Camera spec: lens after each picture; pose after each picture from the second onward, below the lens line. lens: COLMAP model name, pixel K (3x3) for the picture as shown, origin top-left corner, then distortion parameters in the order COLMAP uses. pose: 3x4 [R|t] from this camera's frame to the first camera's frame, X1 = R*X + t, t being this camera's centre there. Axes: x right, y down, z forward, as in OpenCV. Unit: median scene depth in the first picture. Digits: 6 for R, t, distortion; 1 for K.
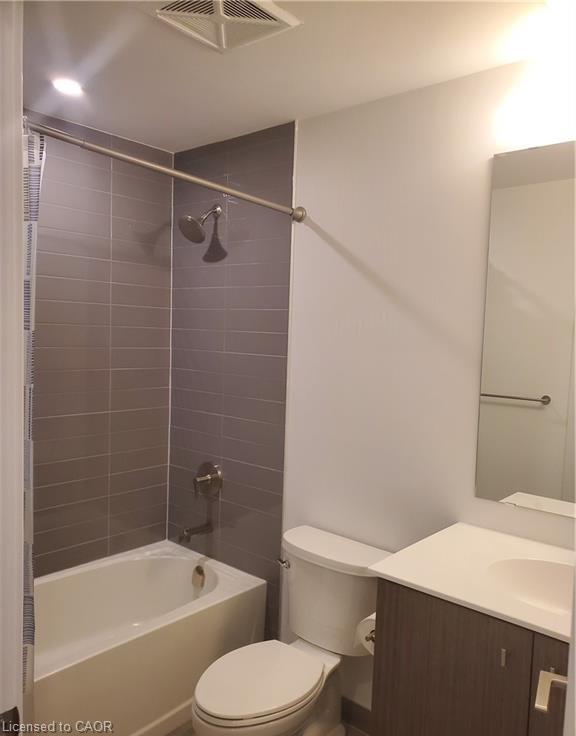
lens RADIAL K [[596.9, 0, 288.0], [0, 596.9, 368.0], [0, 0, 1]] dist [0.110877, -0.246624]
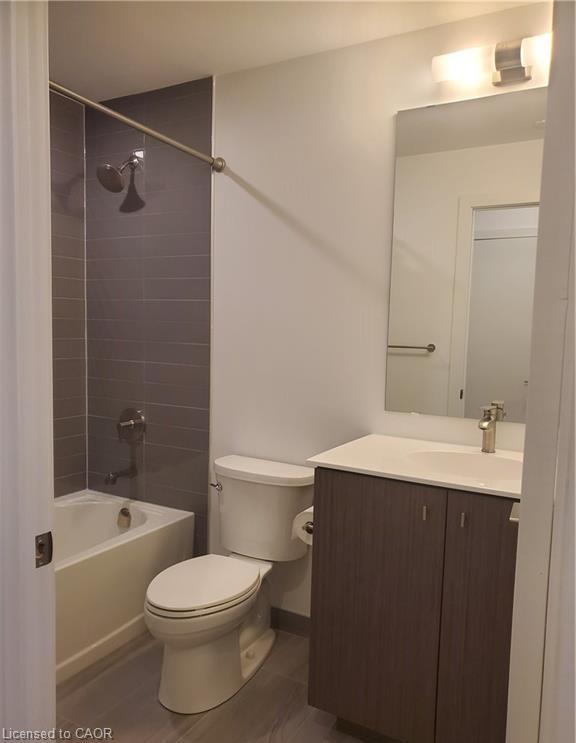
lens RADIAL K [[603.1, 0, 288.0], [0, 603.1, 371.5], [0, 0, 1]] dist [0.003021, -0.000580]
pose [[0.980389, -0.025626, 0.195398, -0.071248], [0.021013, 0.999450, 0.025647, 0.076028], [-0.195948, -0.021038, 0.980389, -0.068533]]
